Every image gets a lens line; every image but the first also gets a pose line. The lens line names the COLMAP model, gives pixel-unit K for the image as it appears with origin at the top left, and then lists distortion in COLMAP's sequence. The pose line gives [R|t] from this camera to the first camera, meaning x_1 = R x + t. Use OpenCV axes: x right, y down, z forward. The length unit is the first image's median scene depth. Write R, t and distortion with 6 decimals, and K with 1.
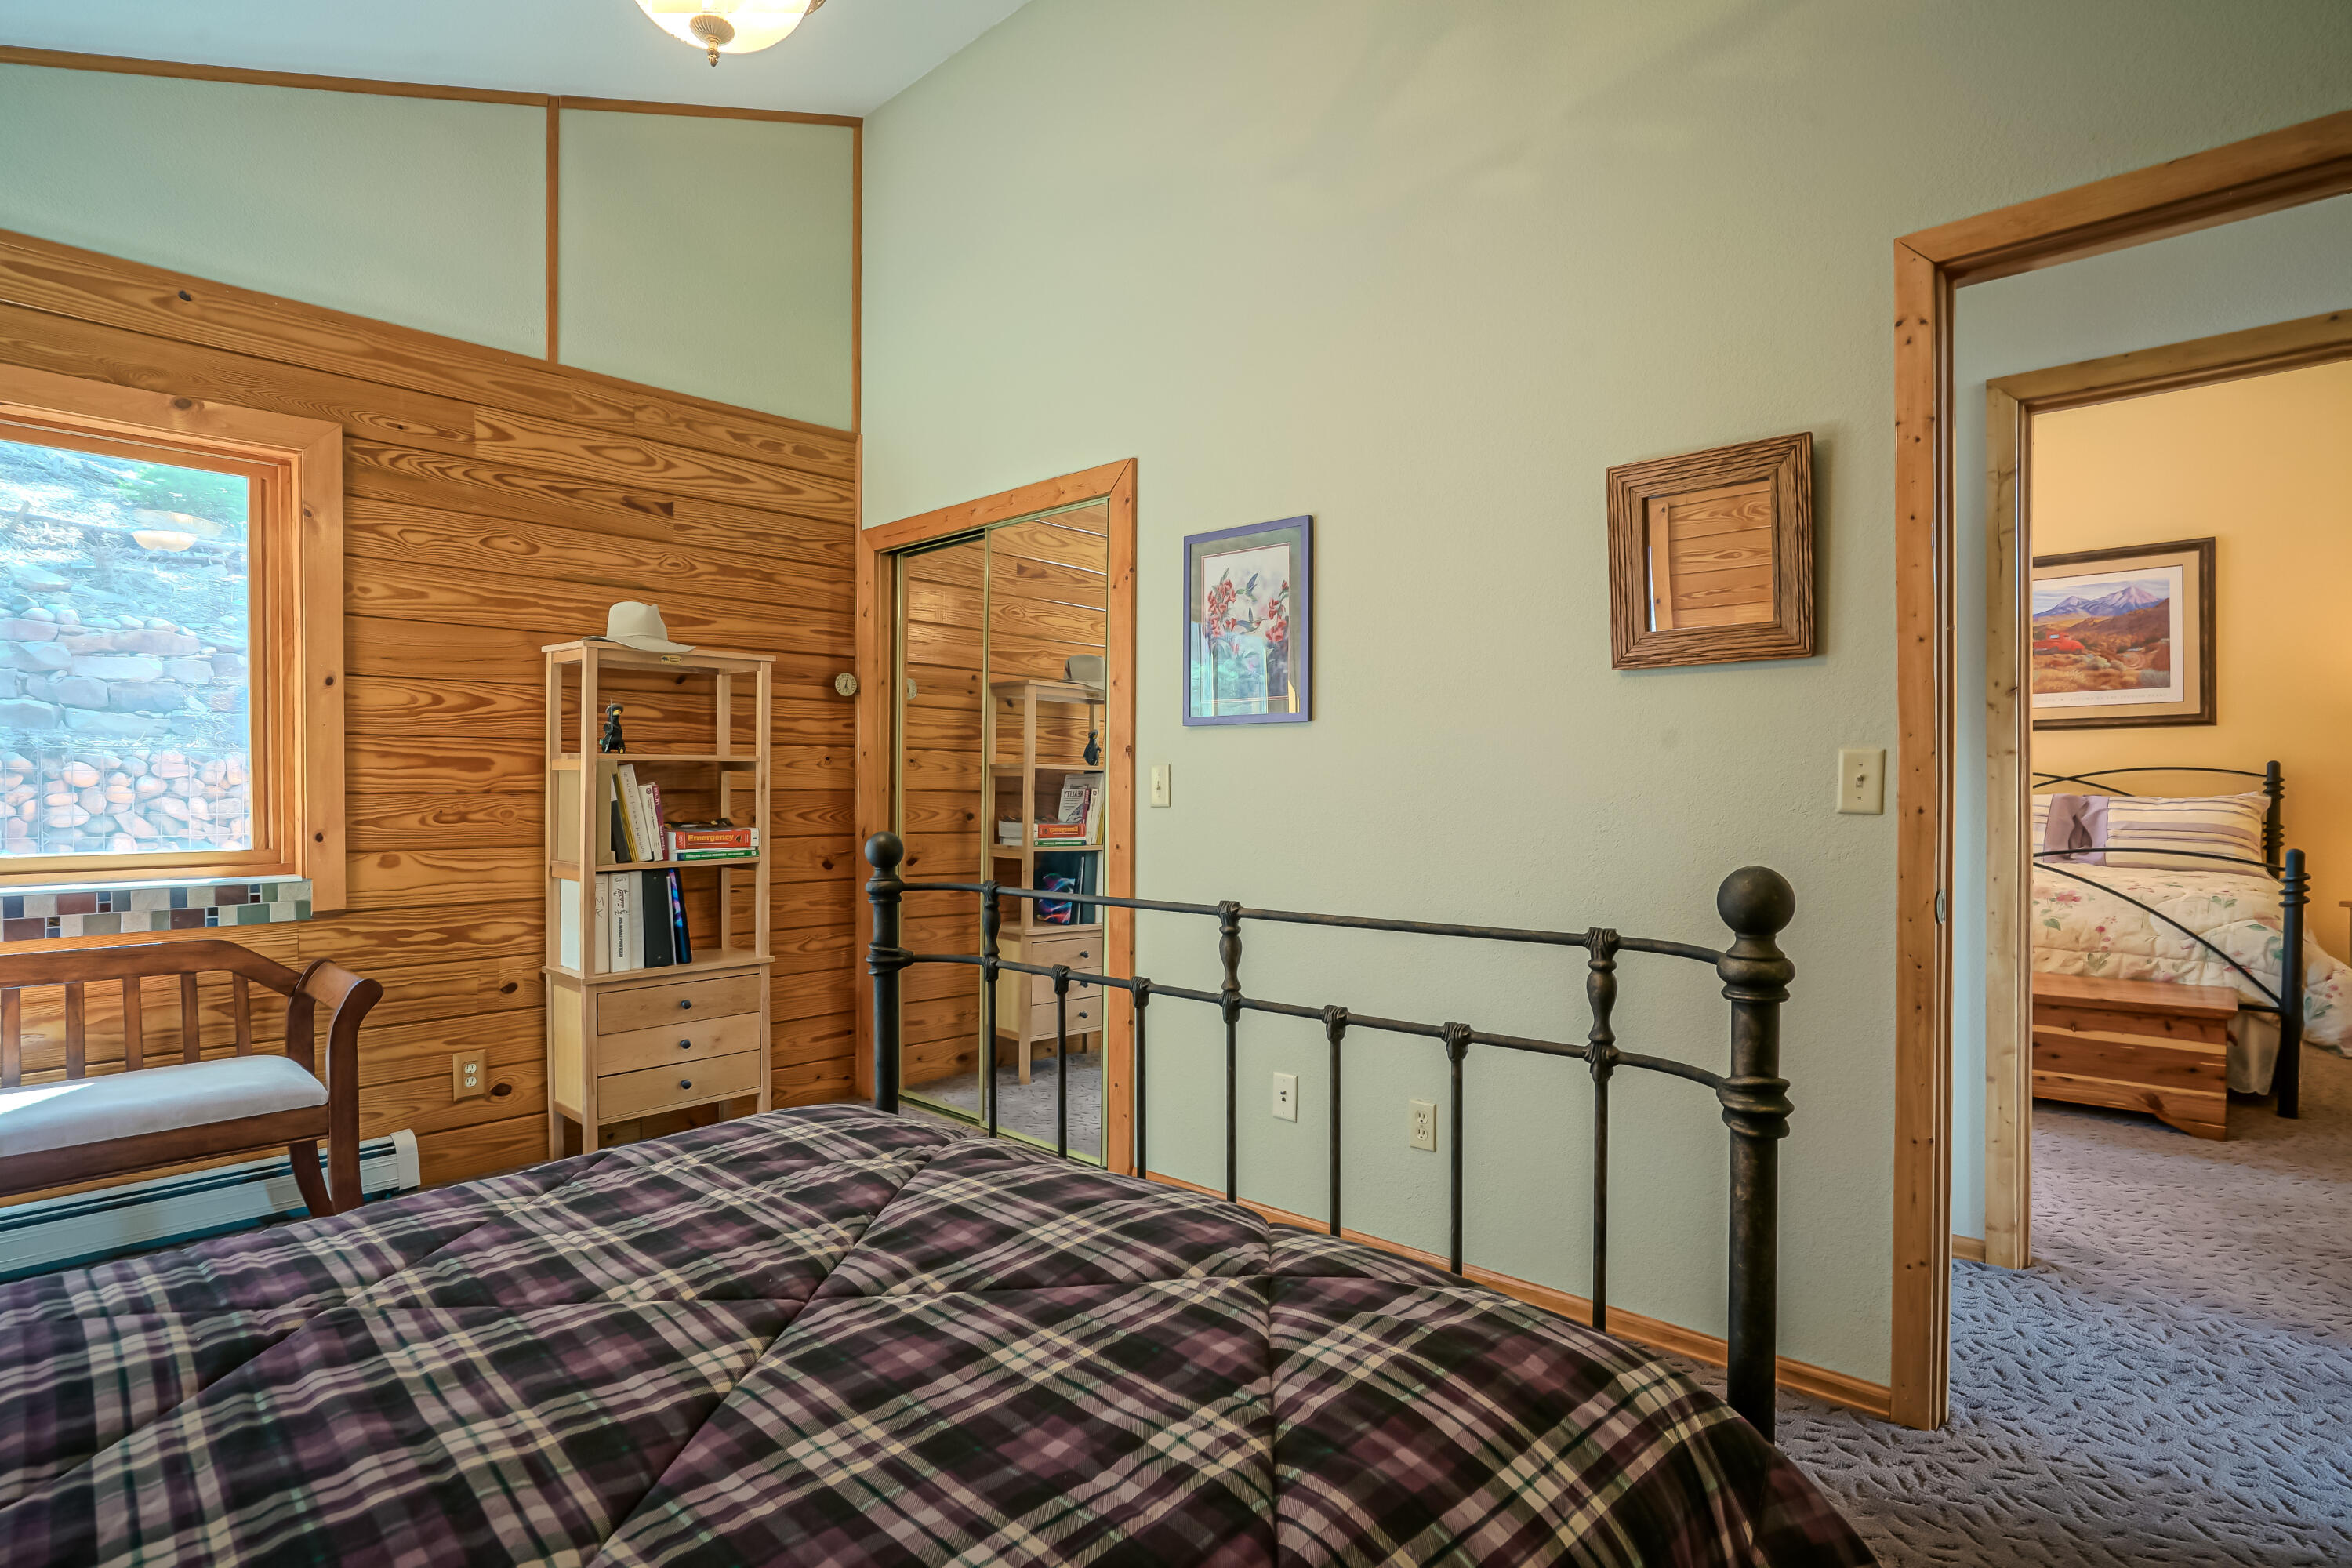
lens RADIAL K [[1203.5, 0, 1156.0], [0, 1203.5, 794.7], [0, 0, 1]] dist [-0.040424, 0.014146]
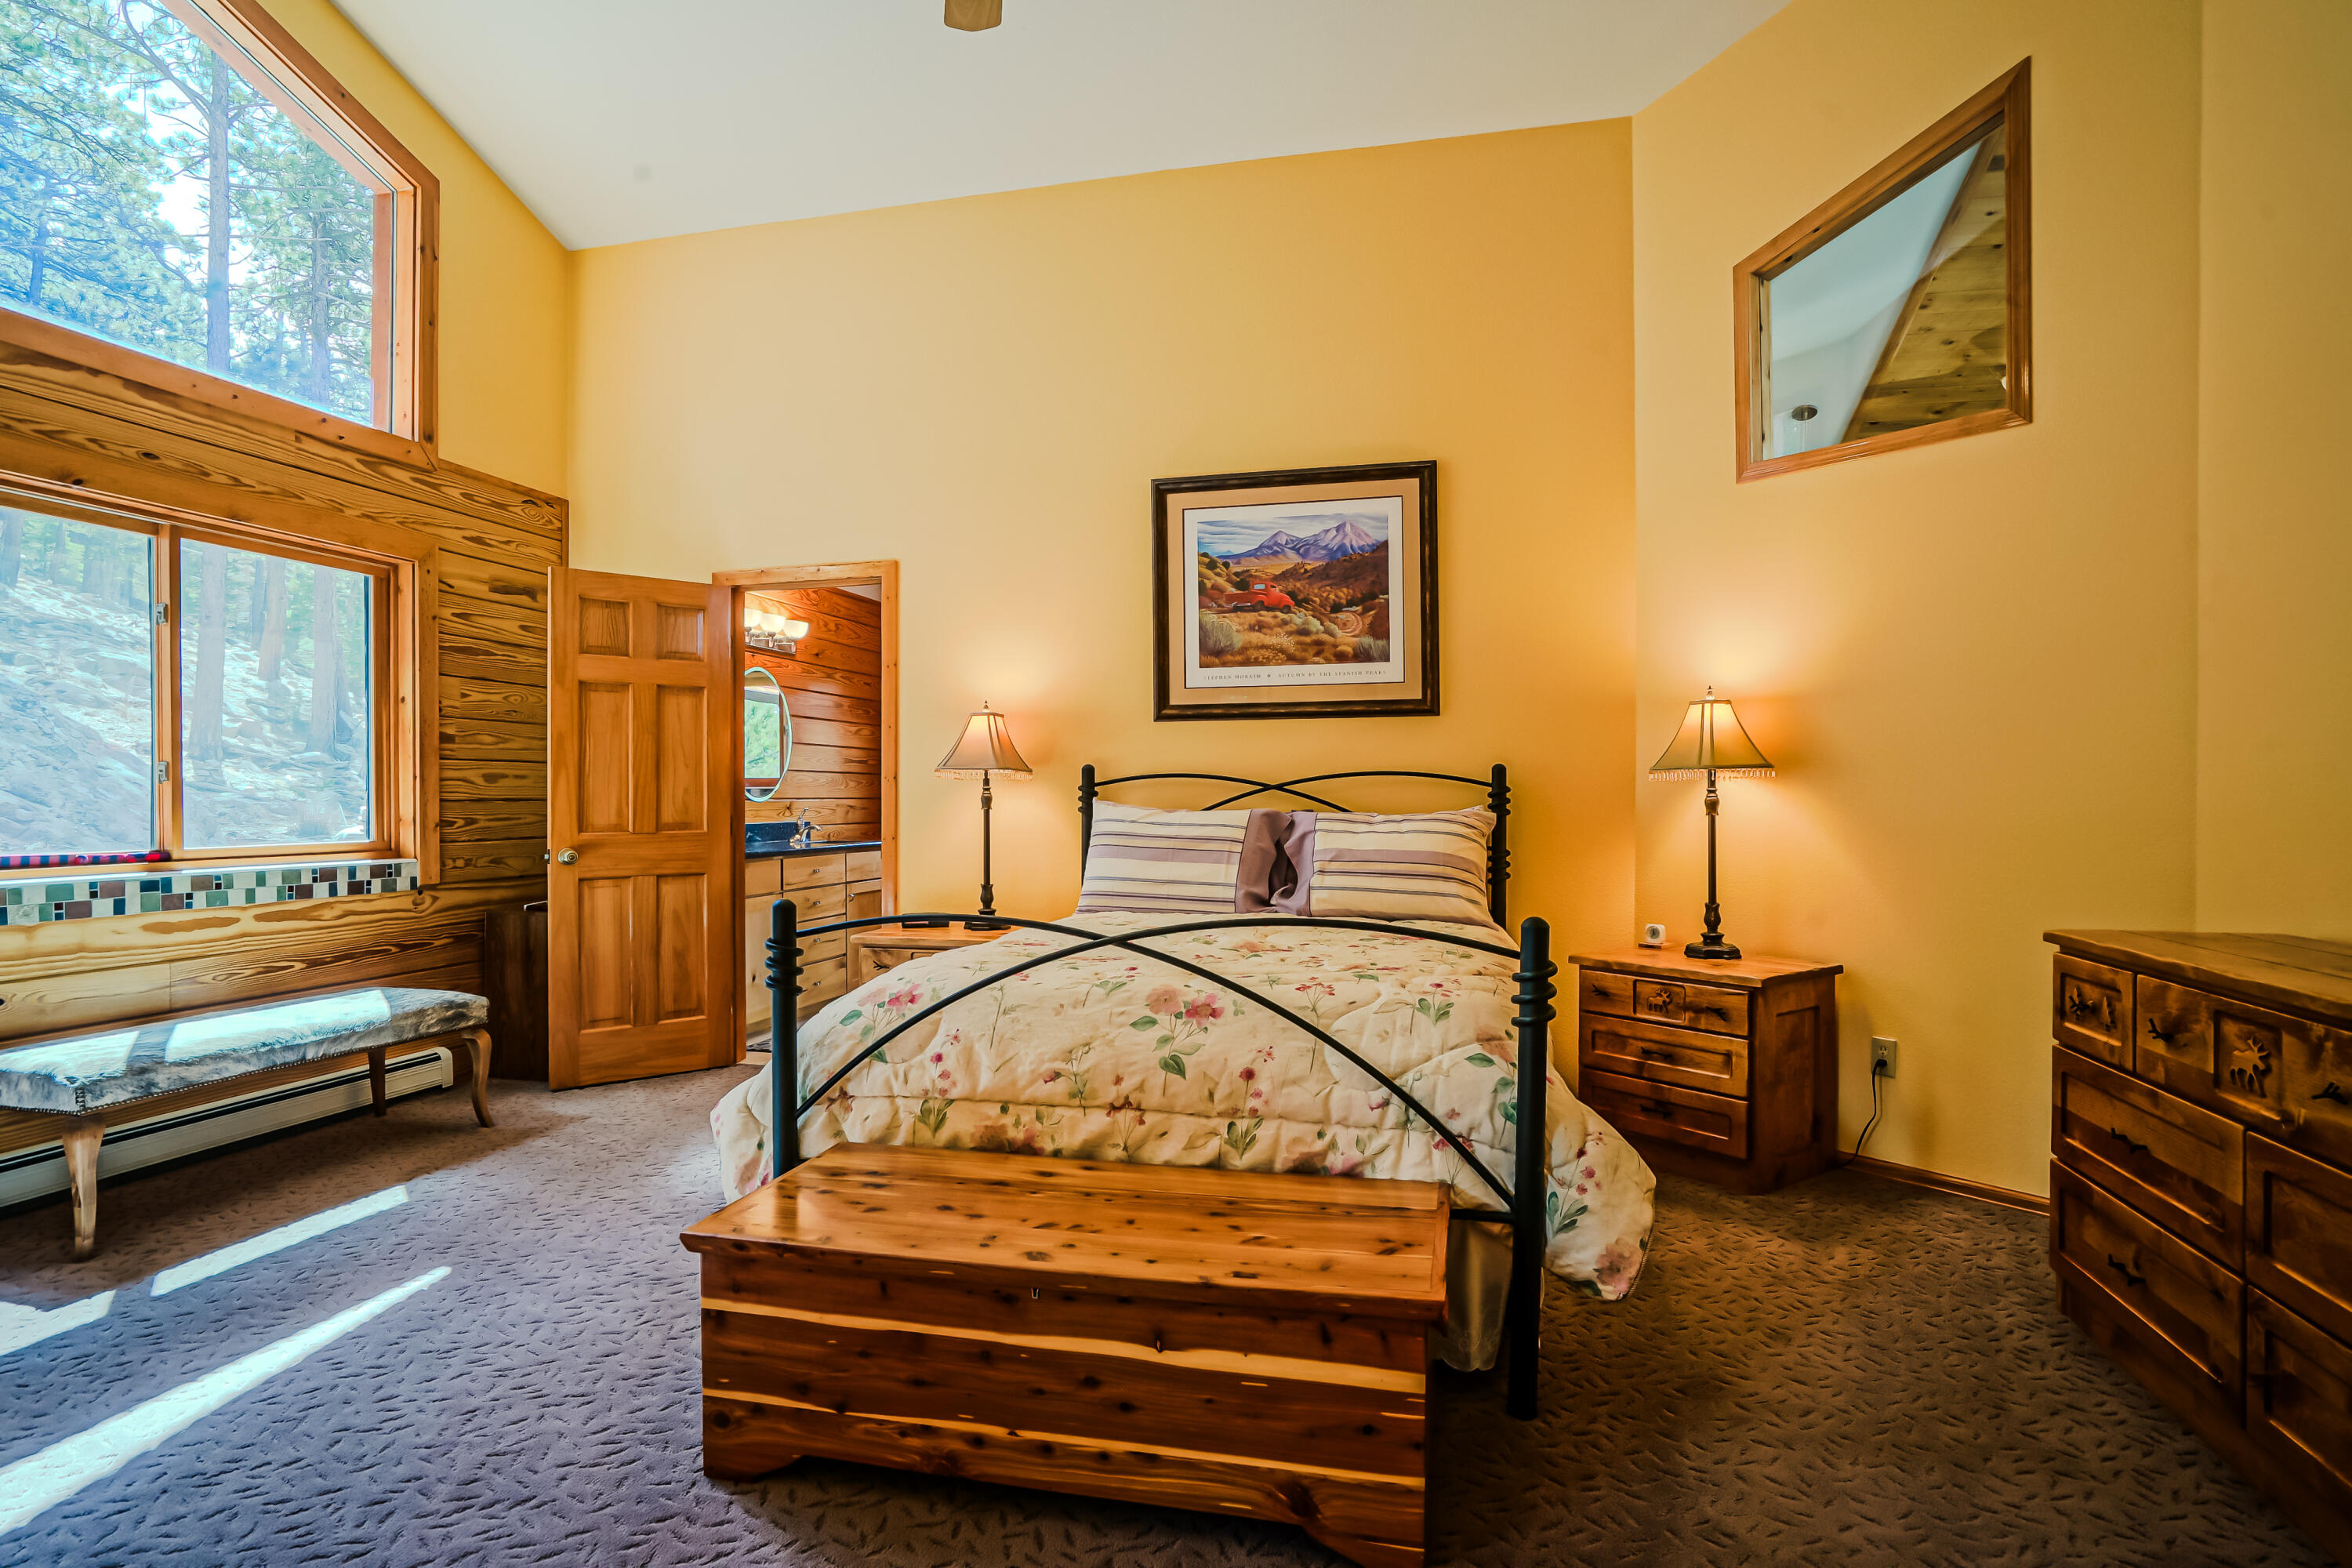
lens RADIAL K [[1203.5, 0, 1172.6], [0, 1203.5, 798.3], [0, 0, 1]] dist [-0.040424, 0.014146]
pose [[0.877613, 0.000824, 0.479369, 0.300628], [0.000776, 0.999995, -0.003139, -0.003802], [-0.479369, 0.003127, 0.877608, 0.319226]]
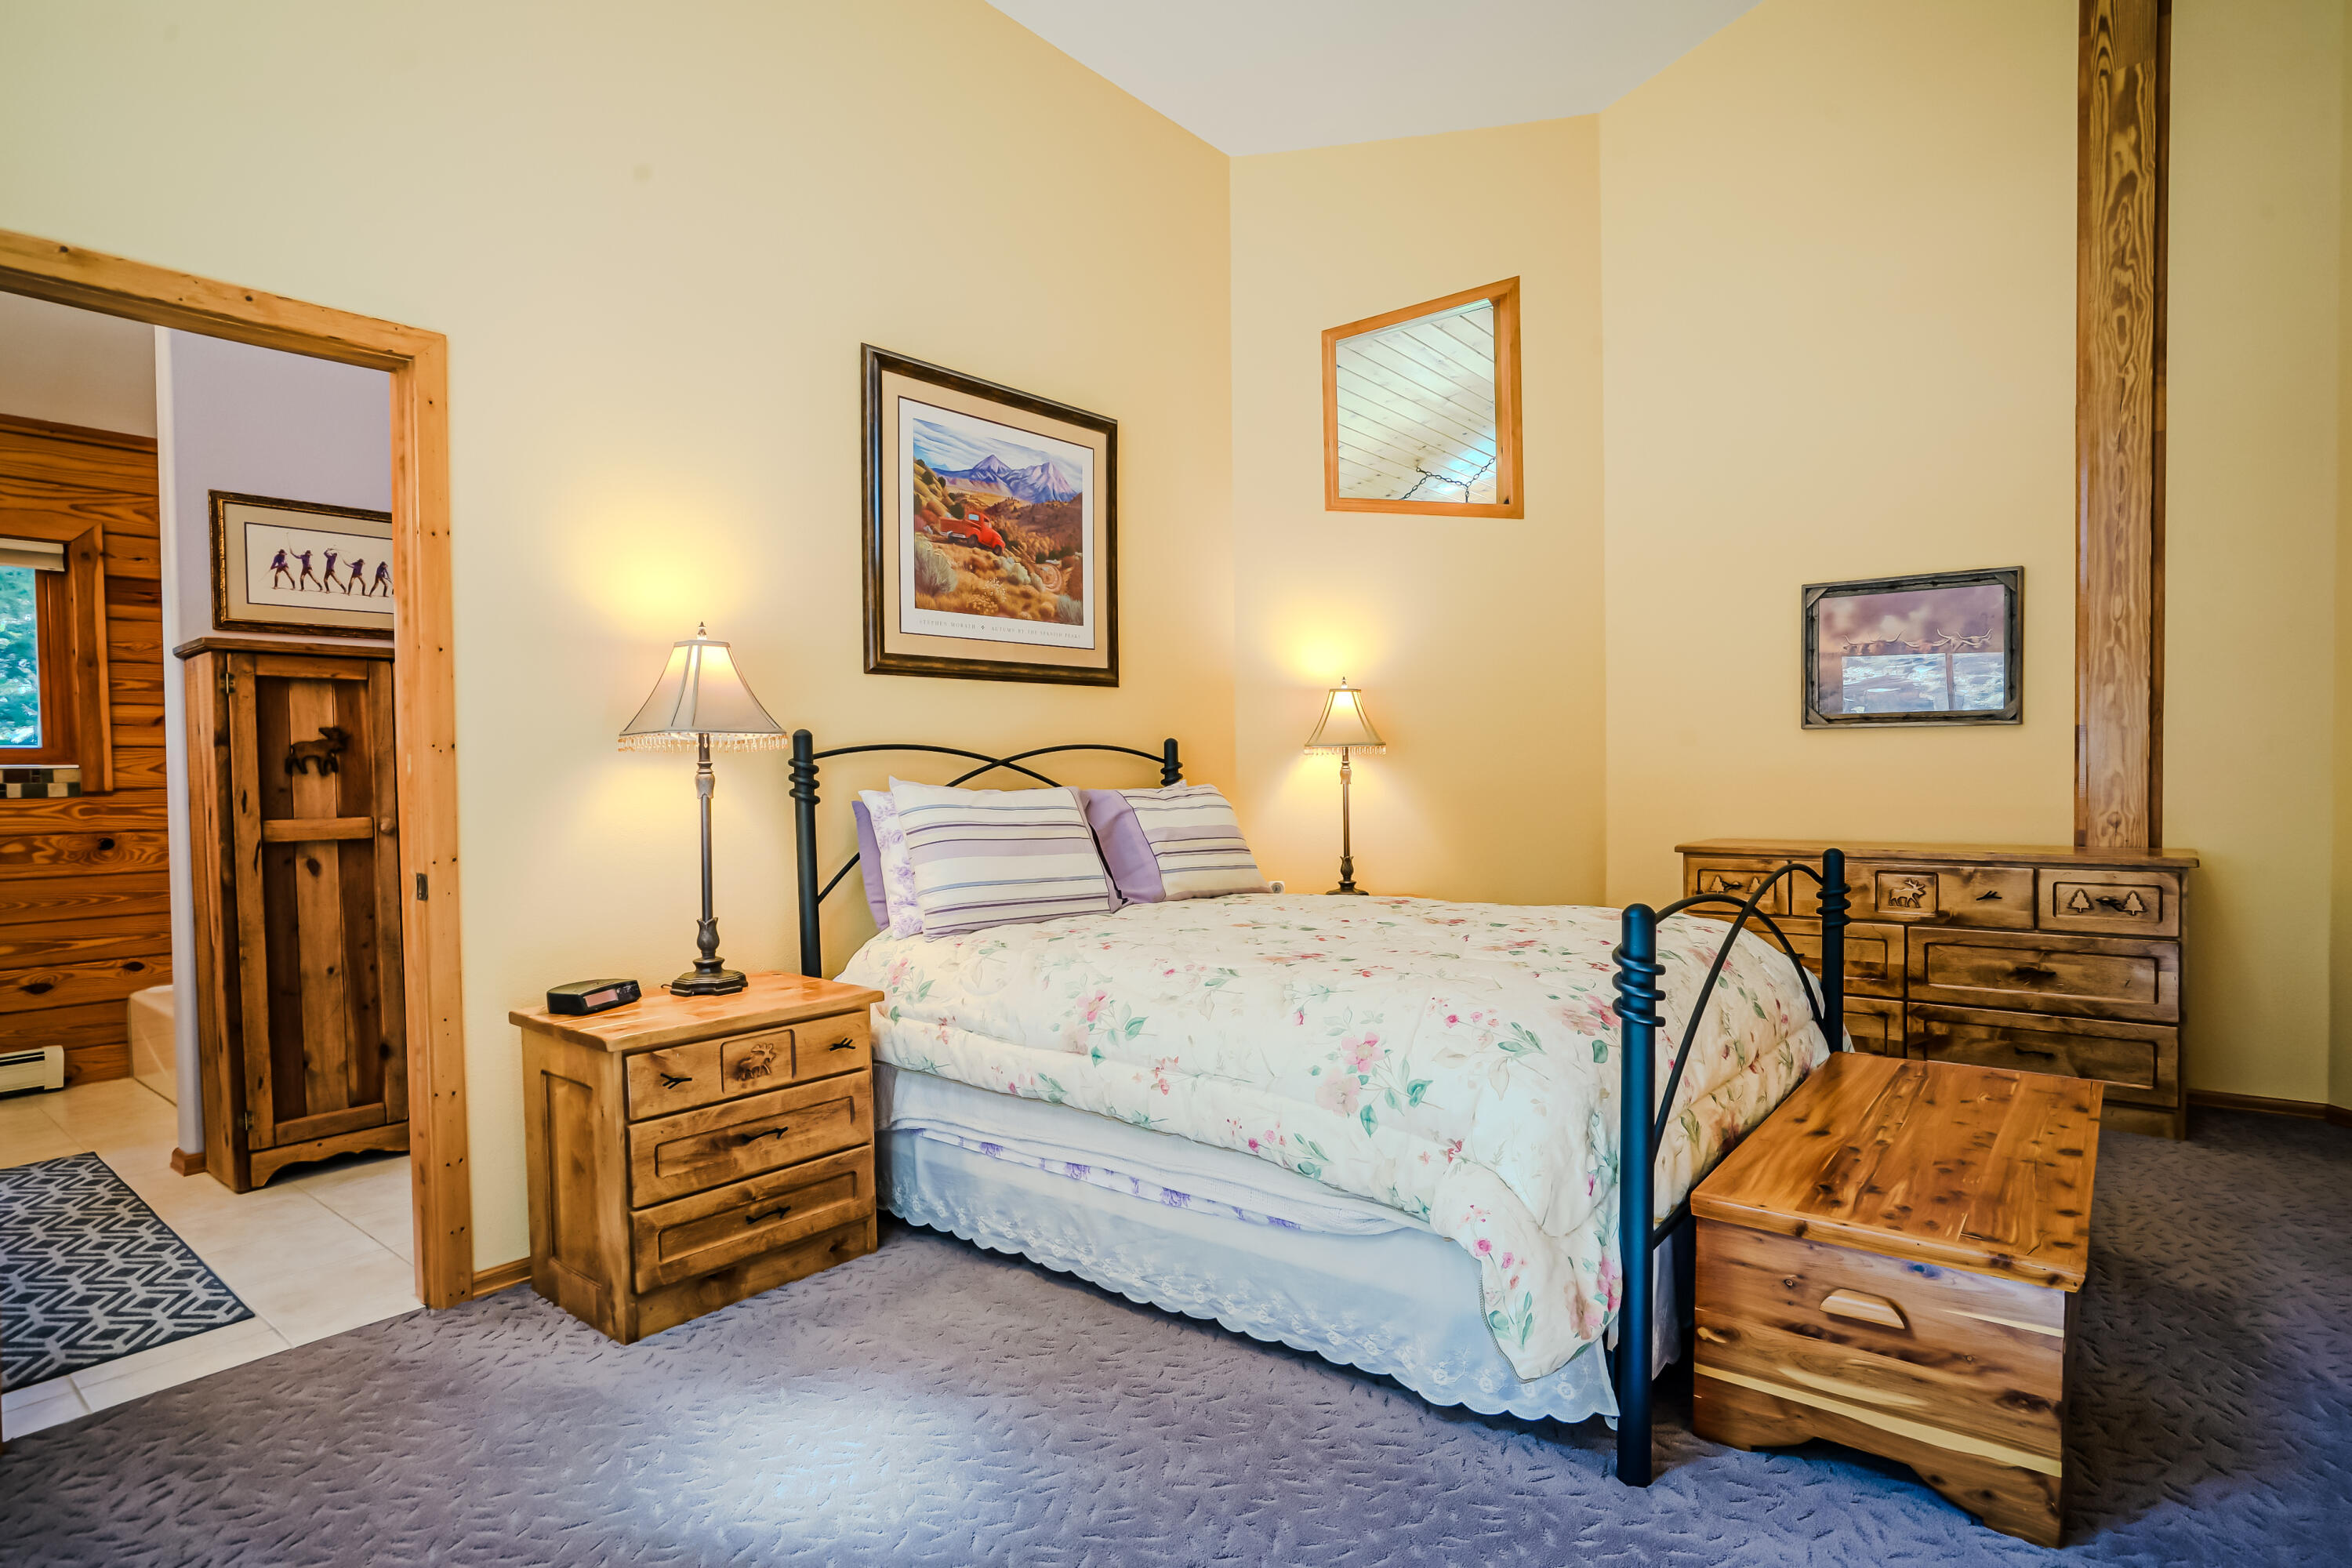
lens RADIAL K [[1203.5, 0, 1210.3], [0, 1203.5, 802.9], [0, 0, 1]] dist [-0.040424, 0.014146]
pose [[-0.059136, -0.026798, 0.997890, 0.131831], [0.017766, 0.999453, 0.027893, -0.006487], [-0.998092, 0.019378, -0.058628, 0.750670]]
